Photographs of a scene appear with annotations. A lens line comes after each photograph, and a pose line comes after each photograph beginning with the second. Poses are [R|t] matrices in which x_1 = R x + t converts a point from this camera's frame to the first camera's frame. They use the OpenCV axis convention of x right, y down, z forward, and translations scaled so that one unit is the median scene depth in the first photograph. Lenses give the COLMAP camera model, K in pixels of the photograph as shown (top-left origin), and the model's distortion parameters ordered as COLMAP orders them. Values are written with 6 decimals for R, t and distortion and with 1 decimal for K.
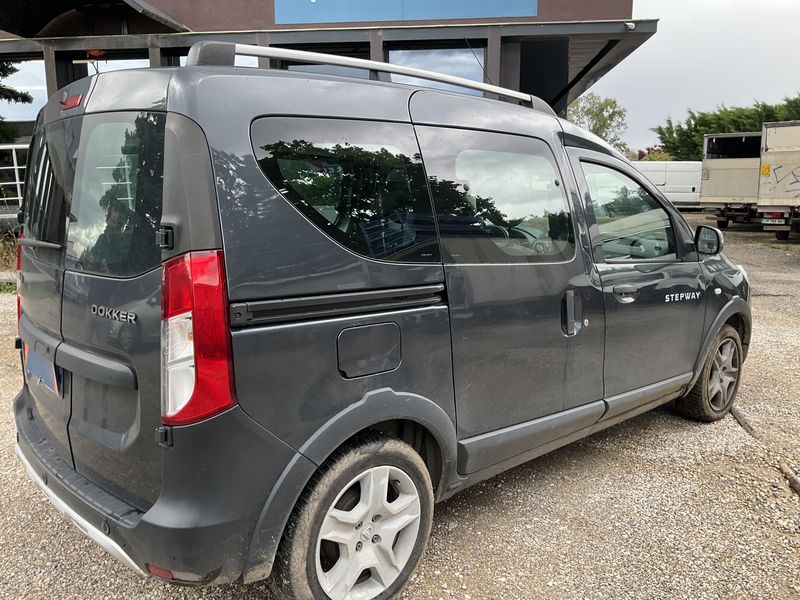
lens RADIAL K [[691.9, 0, 399.8], [0, 691.9, 300.0], [0, 0, 1]] dist [0.029872, -0.062620]
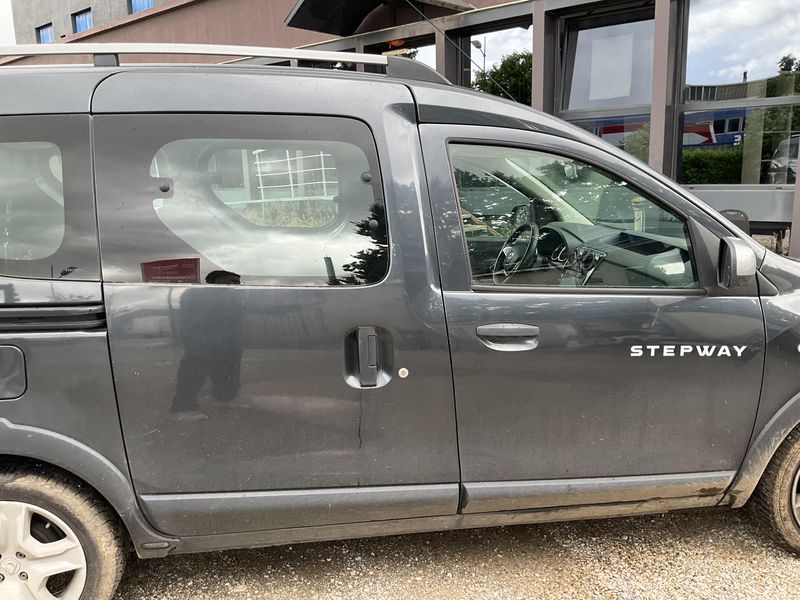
lens RADIAL K [[691.9, 0, 397.6], [0, 691.9, 303.3], [0, 0, 1]] dist [0.029872, -0.062620]
pose [[0.818699, 0.091705, -0.566853, 0.629579], [-0.069554, 0.995734, 0.060634, -0.077677], [0.569996, -0.010214, 0.821584, 0.393304]]
